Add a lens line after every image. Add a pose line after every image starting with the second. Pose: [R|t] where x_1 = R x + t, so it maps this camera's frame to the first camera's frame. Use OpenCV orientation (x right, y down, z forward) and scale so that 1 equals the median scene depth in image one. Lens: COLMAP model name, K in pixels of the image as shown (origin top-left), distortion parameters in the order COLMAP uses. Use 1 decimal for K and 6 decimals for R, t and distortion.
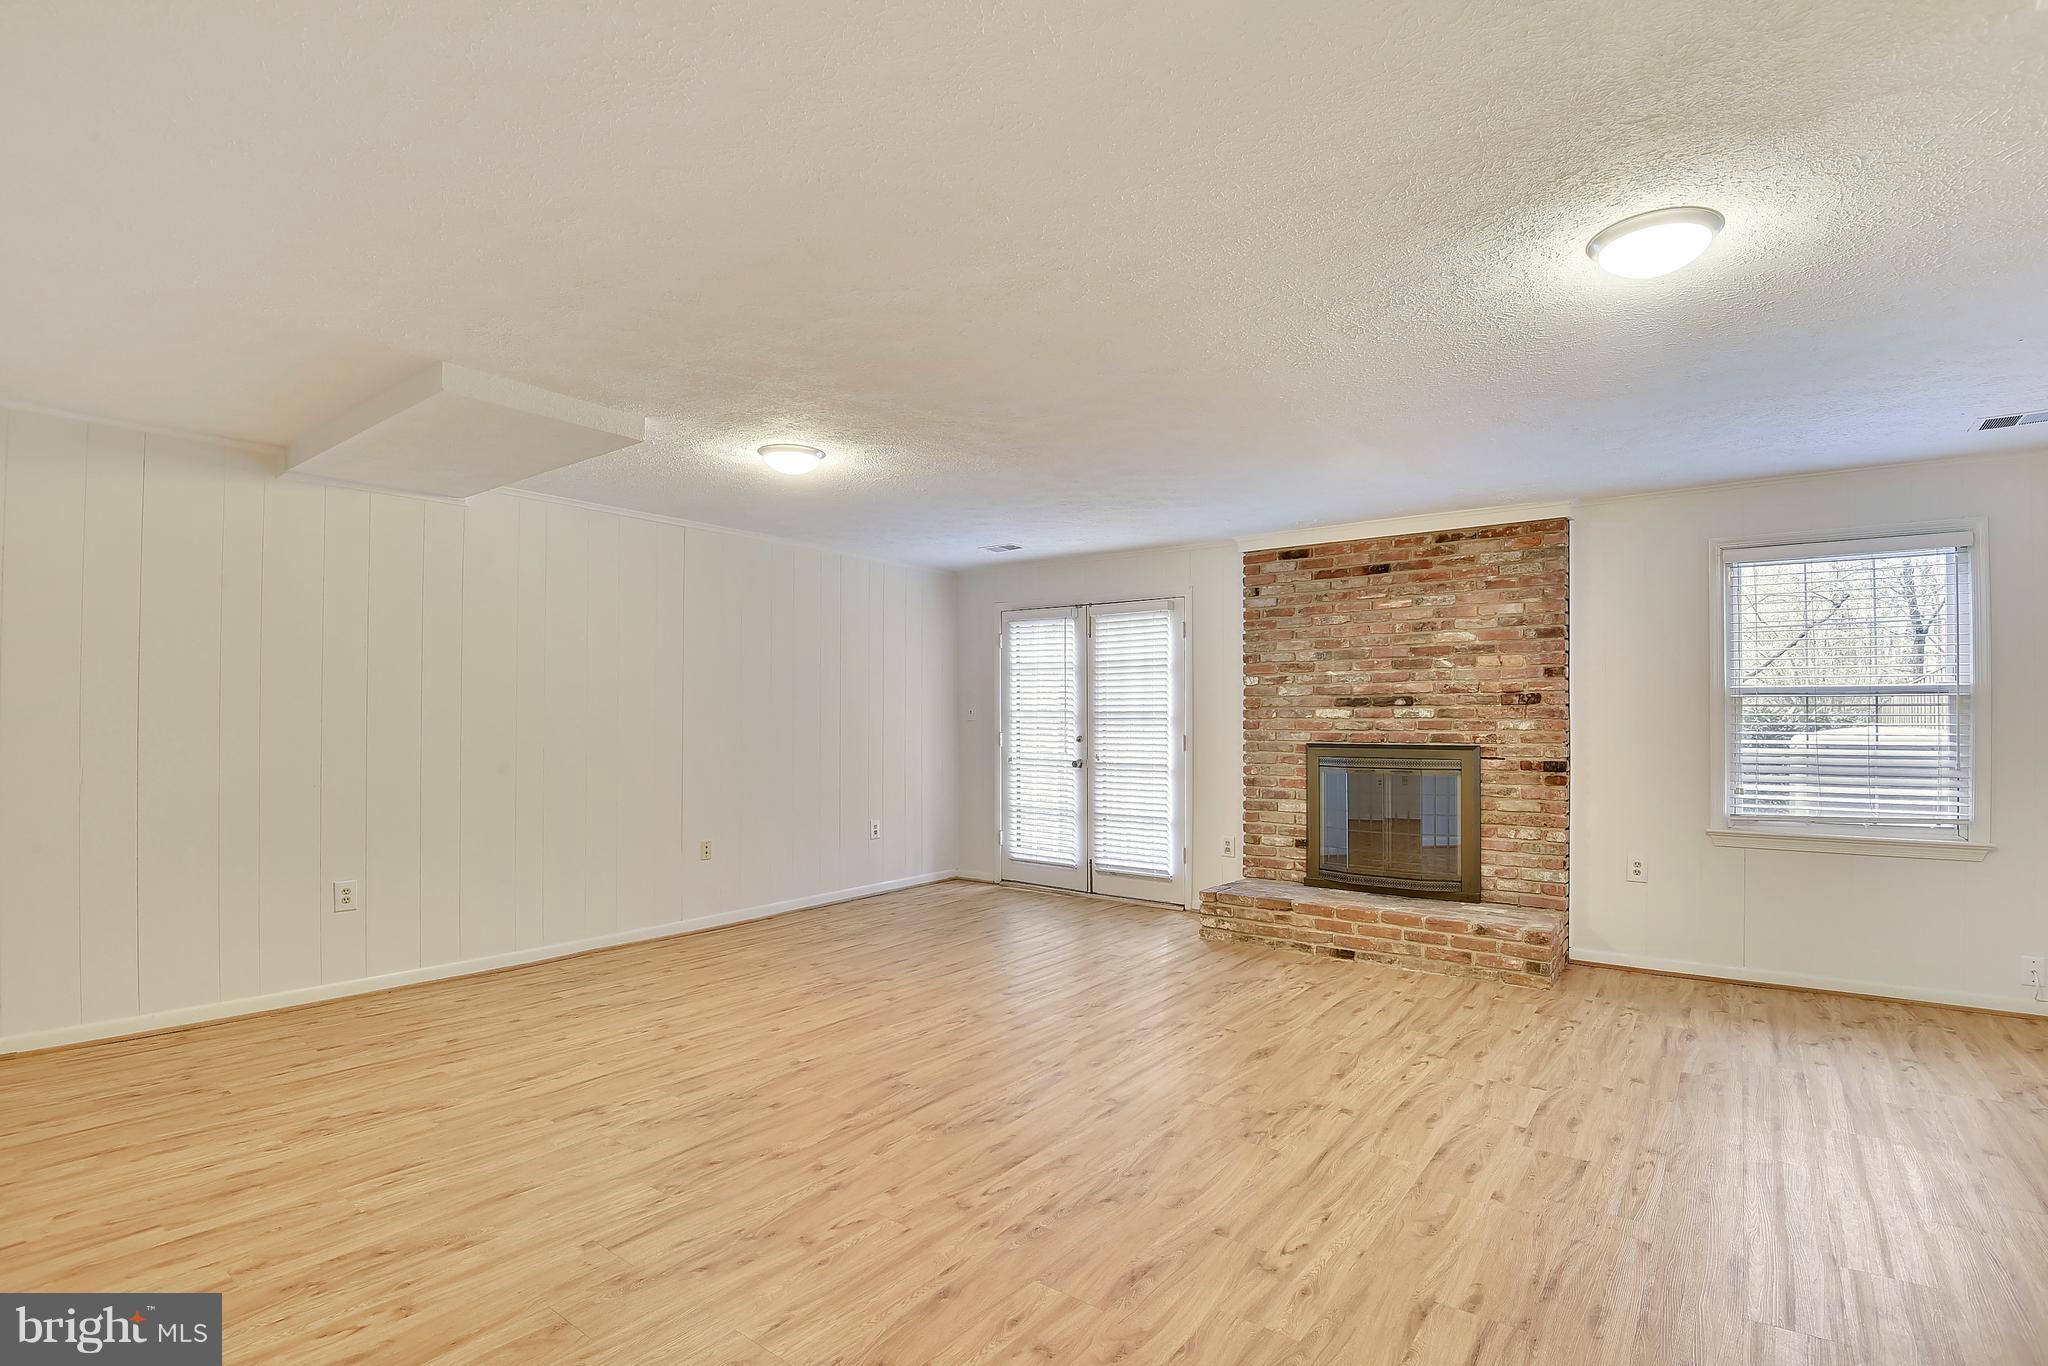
lens RADIAL K [[974.8, 0, 1028.1], [0, 974.8, 708.2], [0, 0, 1]] dist [-0.003962, -0.001463]
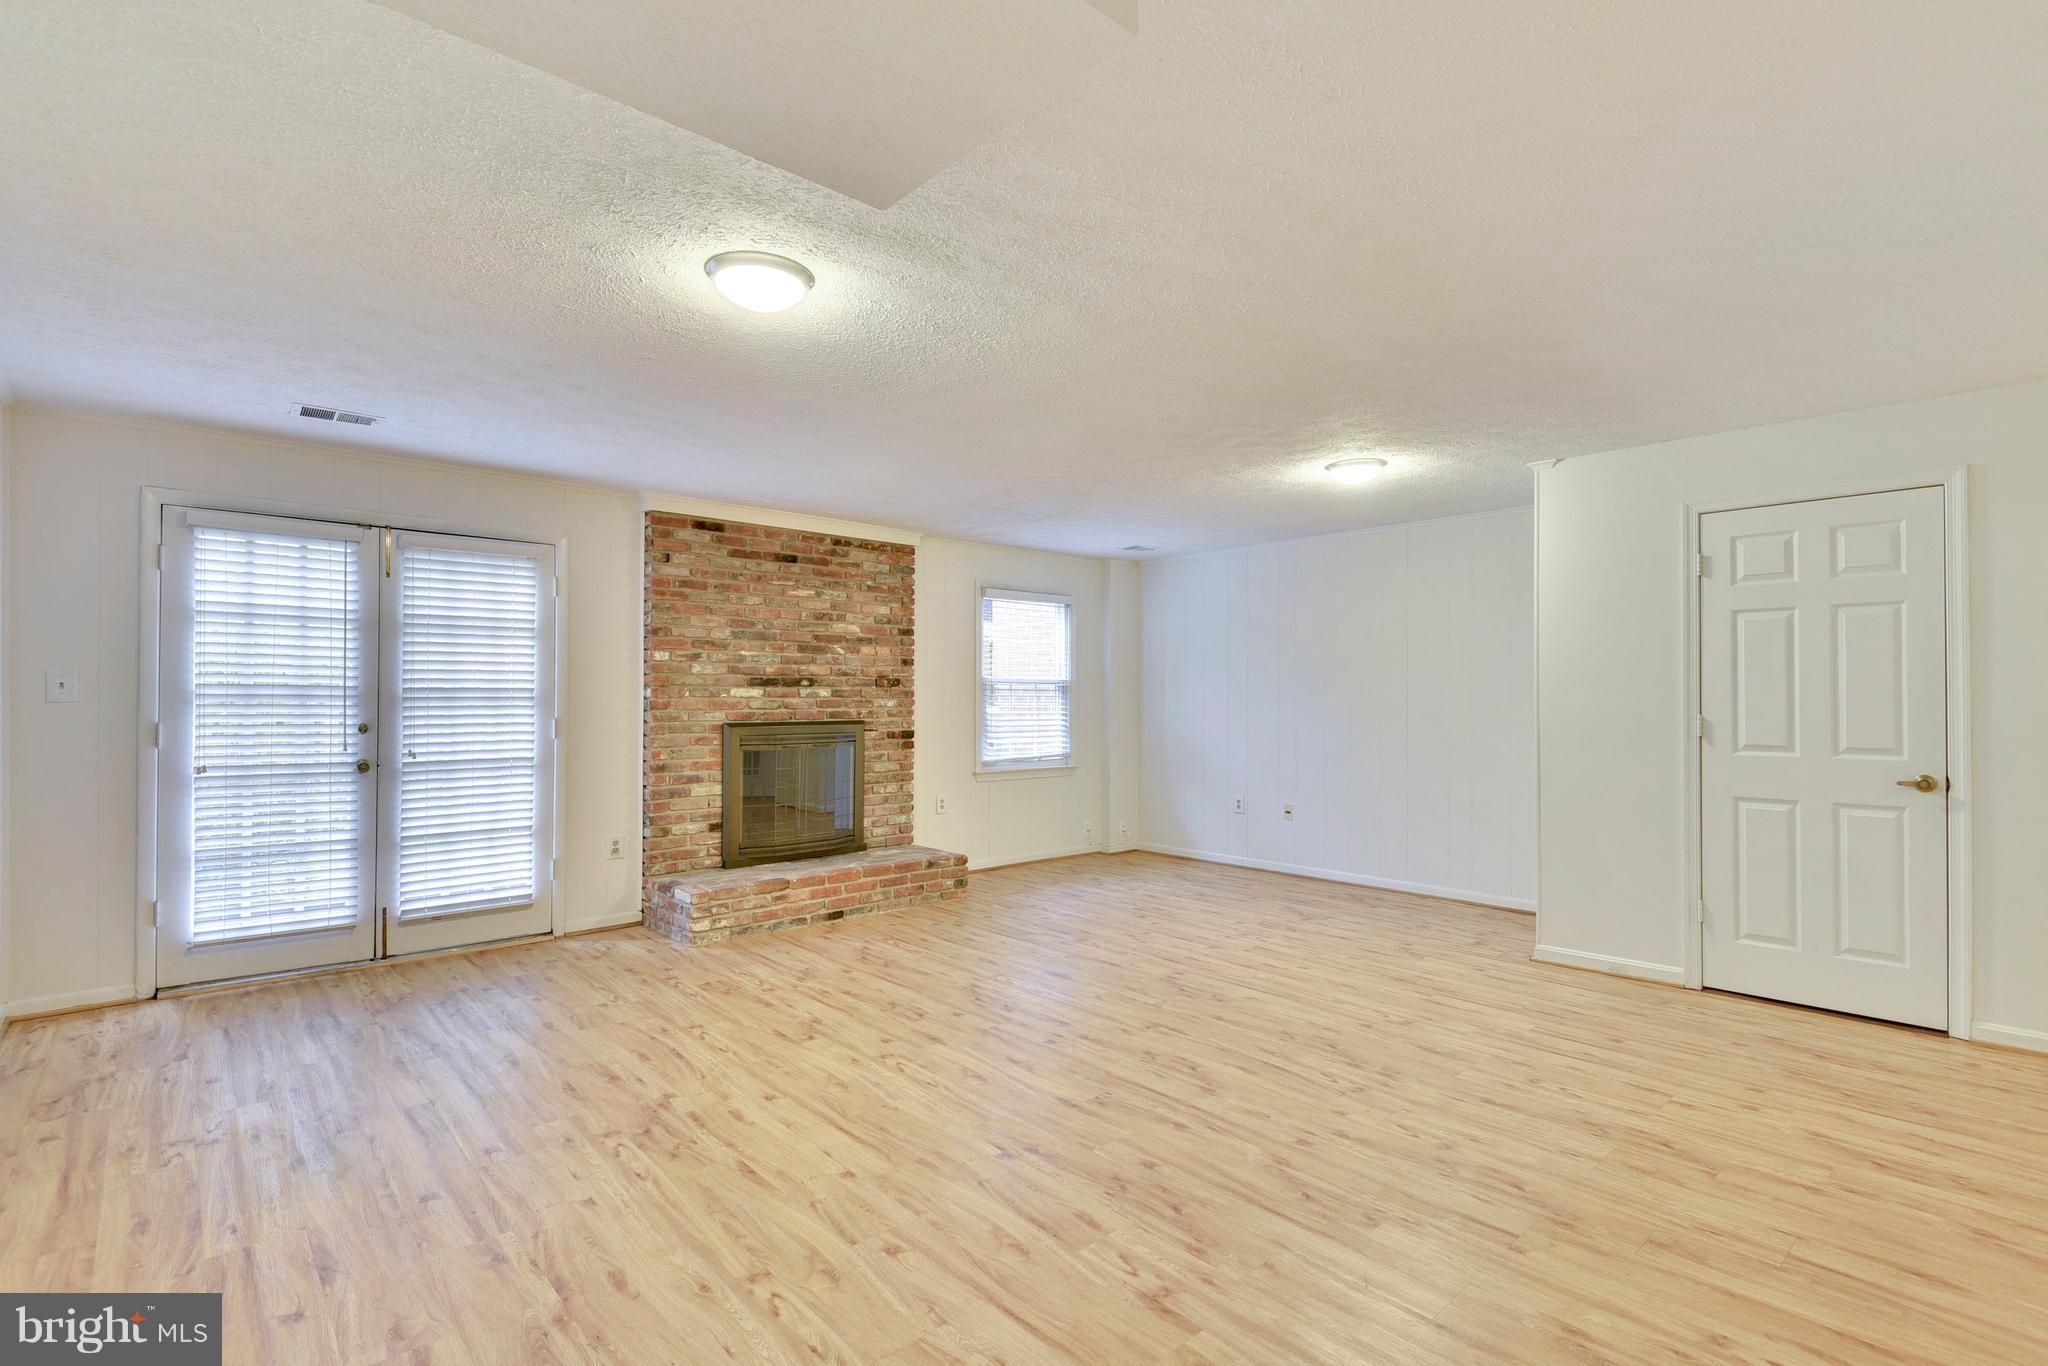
lens RADIAL K [[948.6, 0, 1024.3], [0, 948.6, 687.8], [0, 0, 1]] dist [0.018916, -0.001352]
pose [[0.188867, 0.010966, 0.981941, -0.641253], [-0.010189, 0.999906, -0.009207, 0.006837], [-0.981950, -0.008266, 0.188961, 0.567517]]
